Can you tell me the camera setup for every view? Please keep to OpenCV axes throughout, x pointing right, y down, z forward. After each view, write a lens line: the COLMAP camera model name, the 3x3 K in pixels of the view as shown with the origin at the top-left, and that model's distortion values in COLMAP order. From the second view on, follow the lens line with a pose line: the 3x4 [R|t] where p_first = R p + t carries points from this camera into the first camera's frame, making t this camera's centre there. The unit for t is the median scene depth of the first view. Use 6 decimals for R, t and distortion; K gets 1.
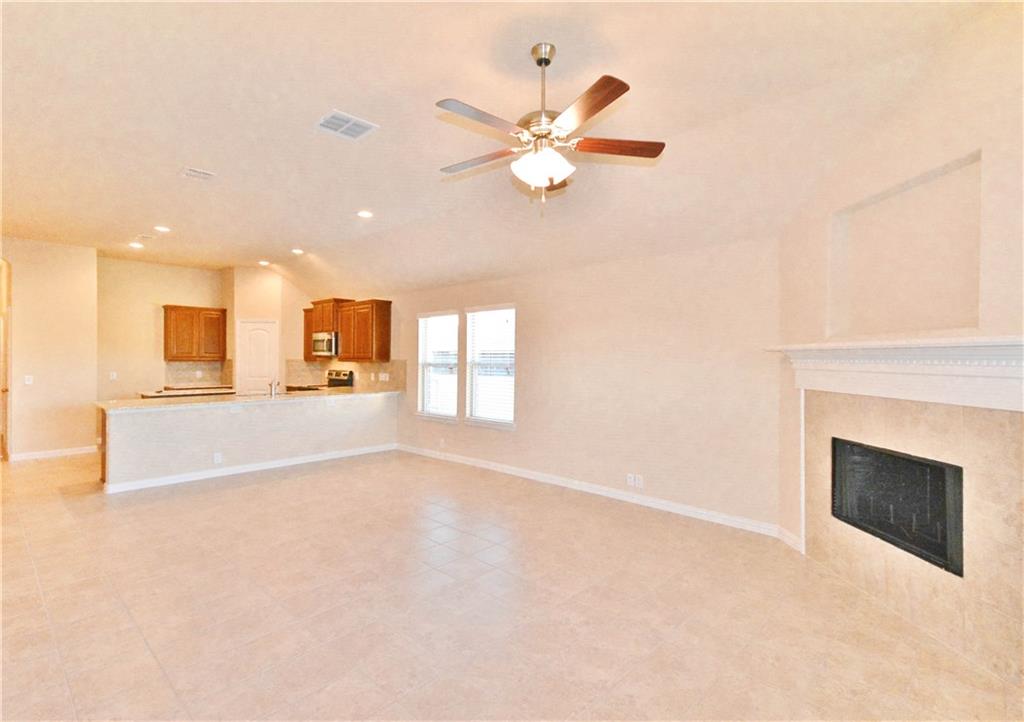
lens RADIAL K [[489.7, 0, 514.4], [0, 489.7, 363.3], [0, 0, 1]] dist [0.016465, 0.000248]
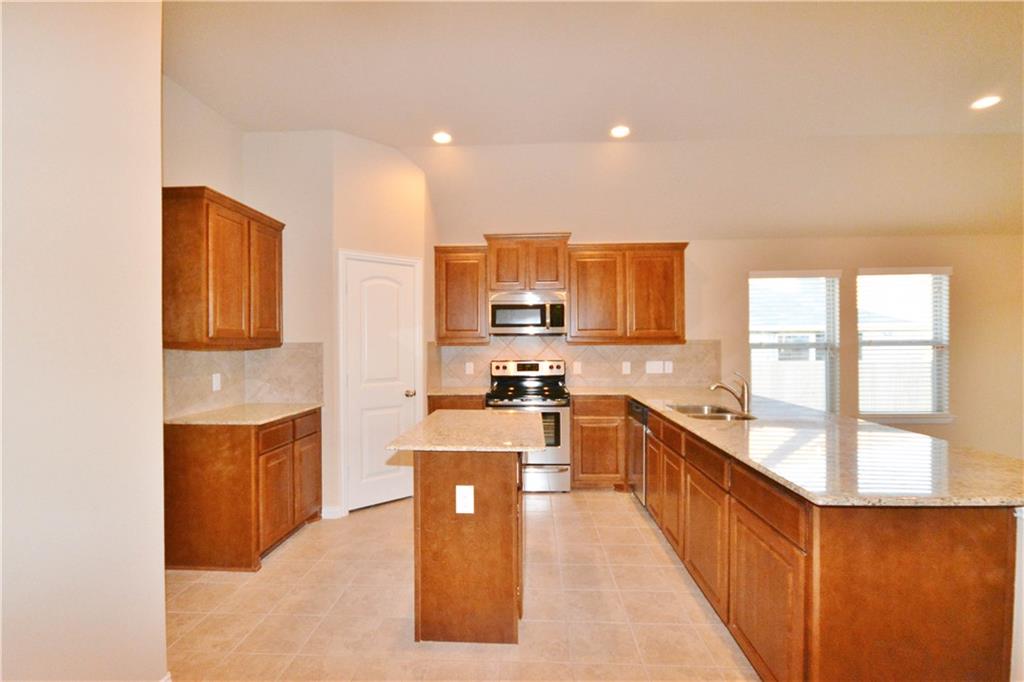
lens RADIAL K [[487.3, 0, 507.9], [0, 487.3, 343.9], [0, 0, 1]] dist [-0.010759, -0.000547]
pose [[0.764678, -0.008412, 0.644358, -0.763647], [0.016345, 0.999846, -0.006343, -0.001625], [-0.644205, 0.015382, 0.764698, 0.604734]]
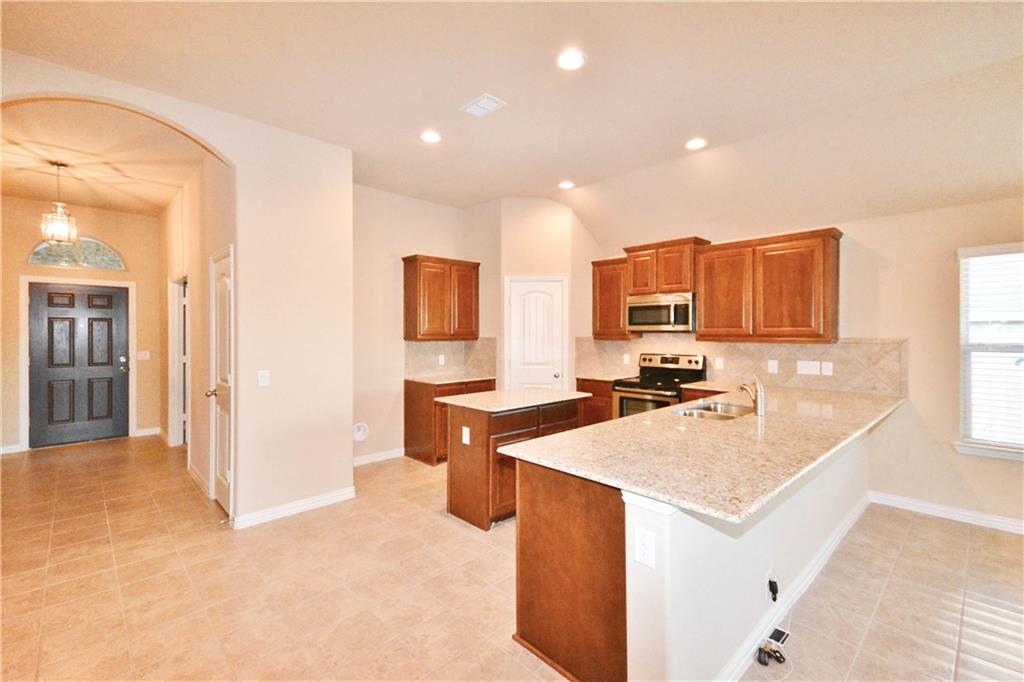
lens RADIAL K [[456.5, 0, 507.4], [0, 456.5, 335.3], [0, 0, 1]] dist [0.031337, -0.002063]
pose [[0.997769, -0.003511, -0.066661, -0.546293], [0.003090, 0.999975, -0.006423, -0.007679], [0.066682, 0.006203, 0.997755, 0.411292]]
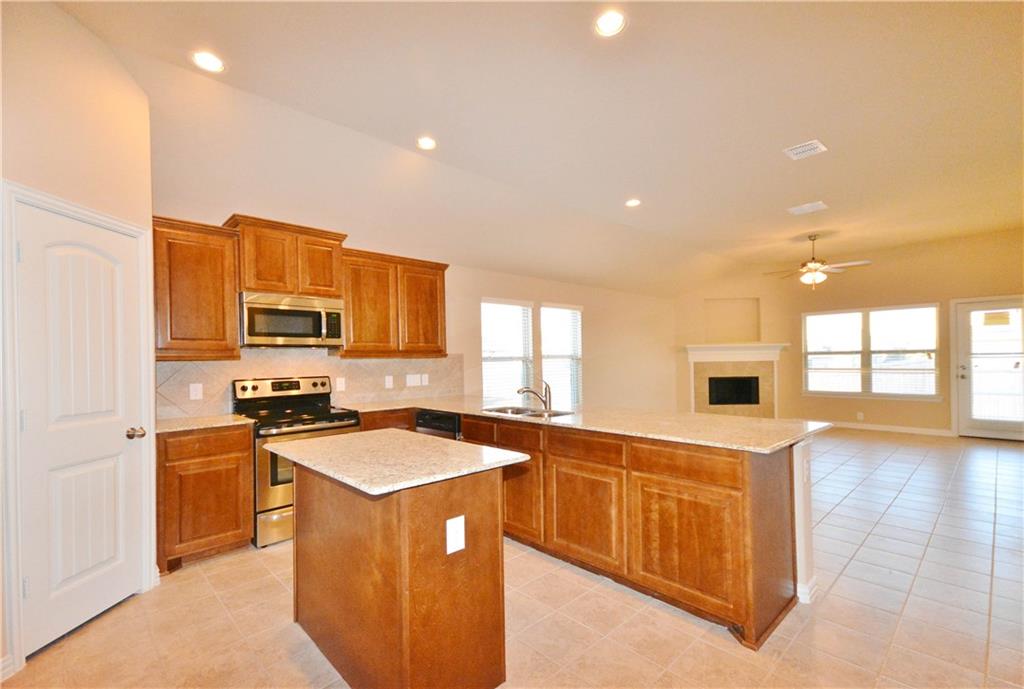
lens RADIAL K [[456.5, 0, 518.4], [0, 456.5, 361.8], [0, 0, 1]] dist [0.031337, -0.002063]
pose [[0.049406, -0.009854, 0.998730, -0.815756], [0.028800, 0.999550, 0.008438, 0.001703], [-0.998363, 0.028346, 0.049667, 0.779893]]
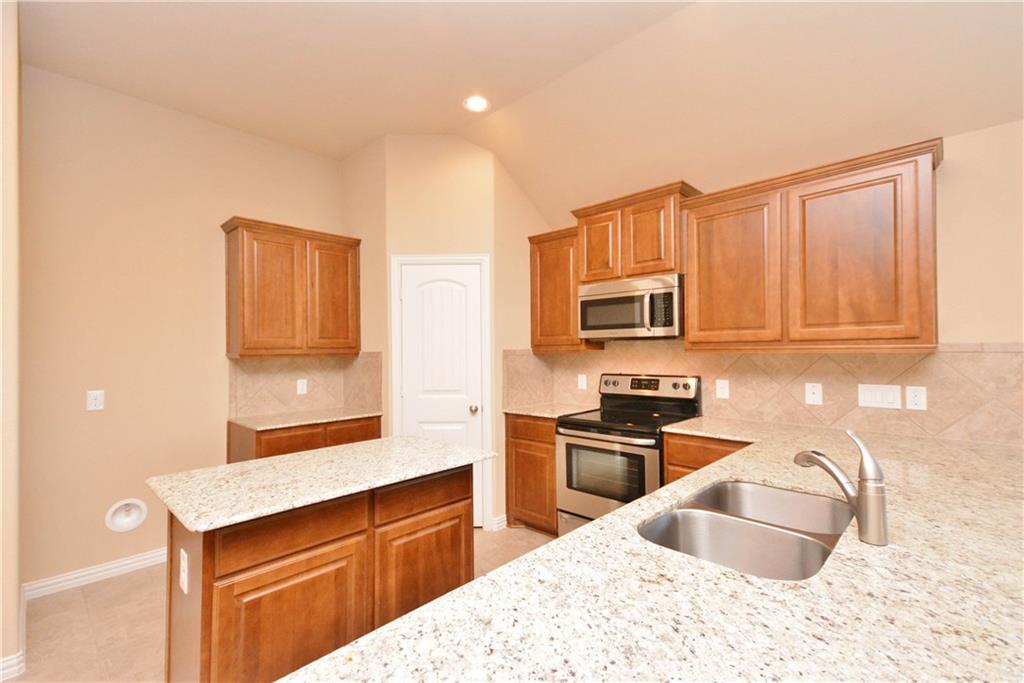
lens RADIAL K [[456.5, 0, 509.3], [0, 456.5, 347.5], [0, 0, 1]] dist [0.031337, -0.002063]
pose [[0.999582, -0.014596, -0.024944, -0.477130], [0.014124, 0.999720, -0.018988, -0.002826], [0.025215, 0.018628, 0.999508, 0.639074]]
